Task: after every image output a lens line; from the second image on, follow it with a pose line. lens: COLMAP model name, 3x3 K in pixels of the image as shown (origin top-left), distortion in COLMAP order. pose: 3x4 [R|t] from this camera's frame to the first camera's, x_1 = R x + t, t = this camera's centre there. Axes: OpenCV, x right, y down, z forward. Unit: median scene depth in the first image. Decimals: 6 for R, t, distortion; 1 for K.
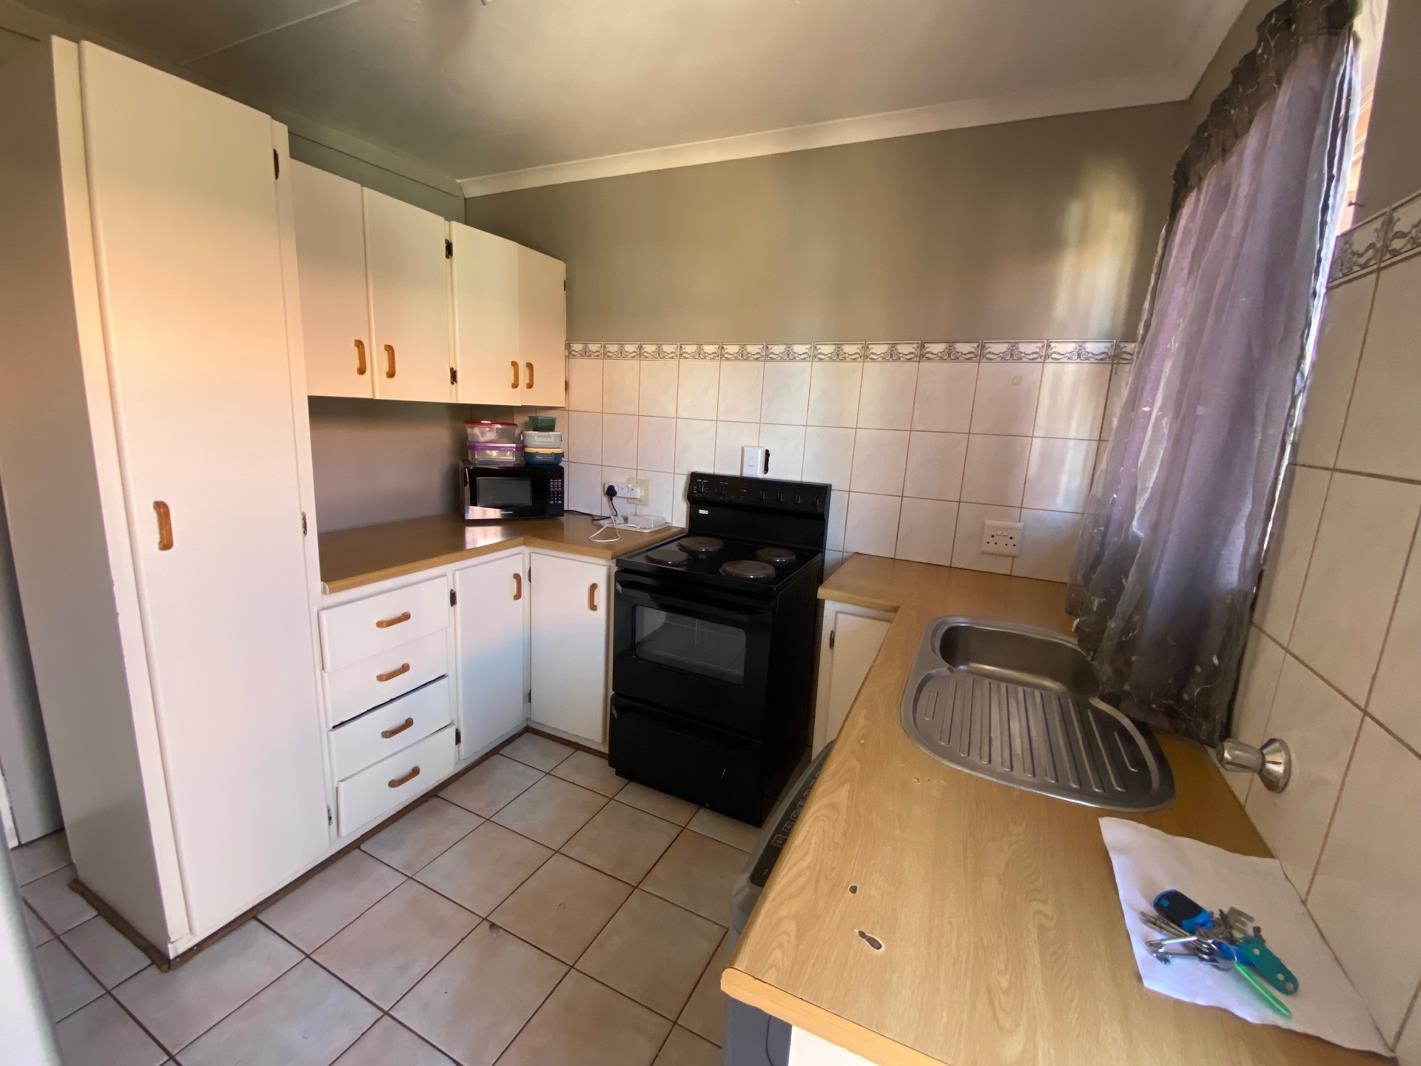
lens RADIAL K [[565.0, 0, 708.3], [0, 565.0, 536.0], [0, 0, 1]] dist [0.017980, -0.021052]
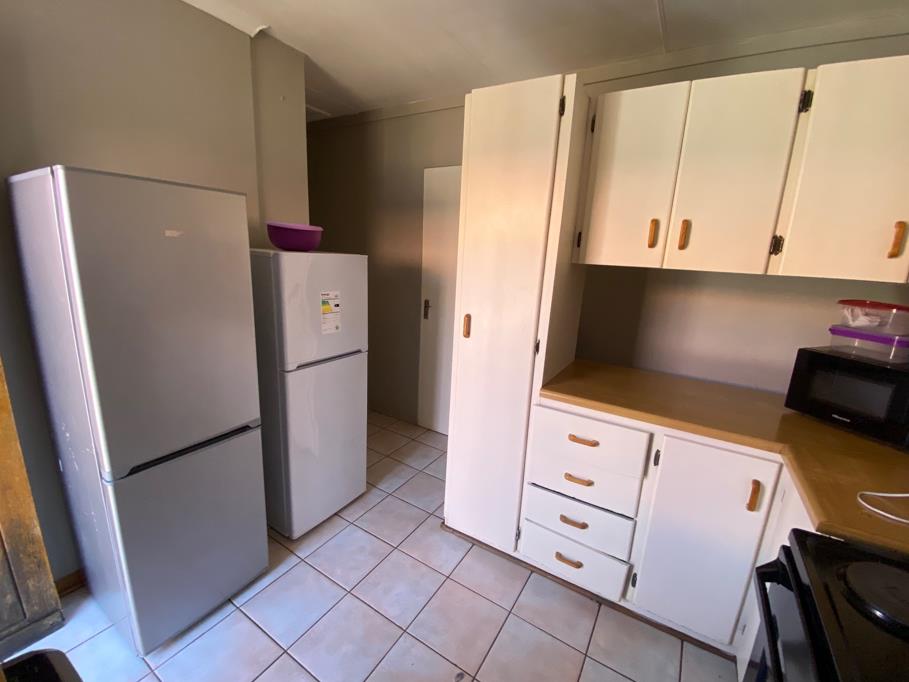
lens RADIAL K [[361.4, 0, 453.1], [0, 361.4, 342.9], [0, 0, 1]] dist [0.017980, -0.021052]
pose [[-0.098993, 0.167840, -0.980831, 0.212543], [-0.264371, 0.945814, 0.188530, -0.124392], [0.959327, 0.277966, -0.049257, 0.671423]]
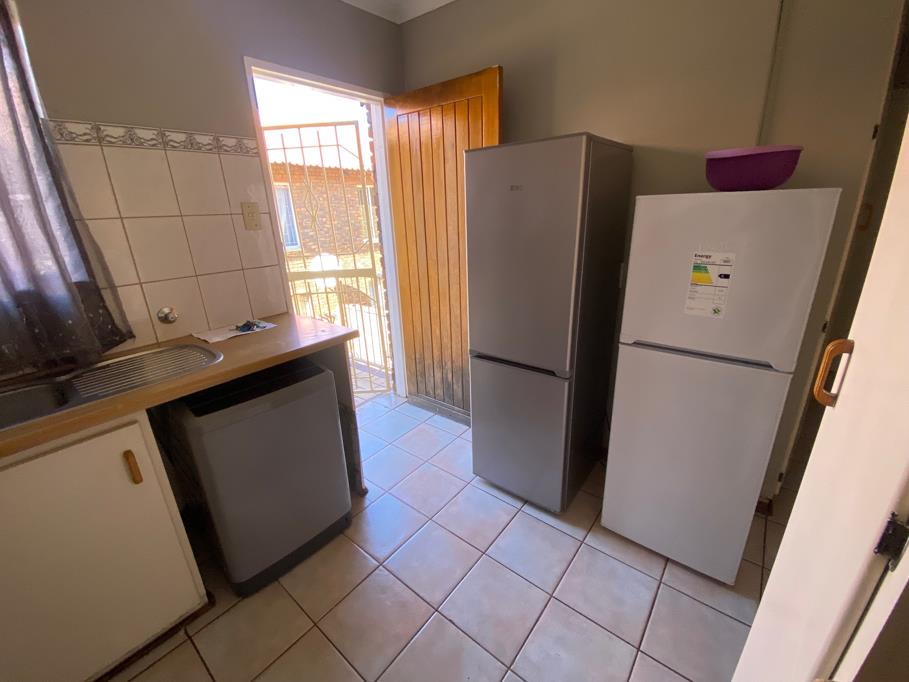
lens RADIAL K [[361.4, 0, 453.1], [0, 361.4, 342.9], [0, 0, 1]] dist [0.017980, -0.021052]
pose [[-0.979920, -0.098548, 0.173335, -0.358948], [0.009618, 0.844947, 0.534763, -0.185102], [-0.199159, 0.525692, -0.827033, 0.932604]]
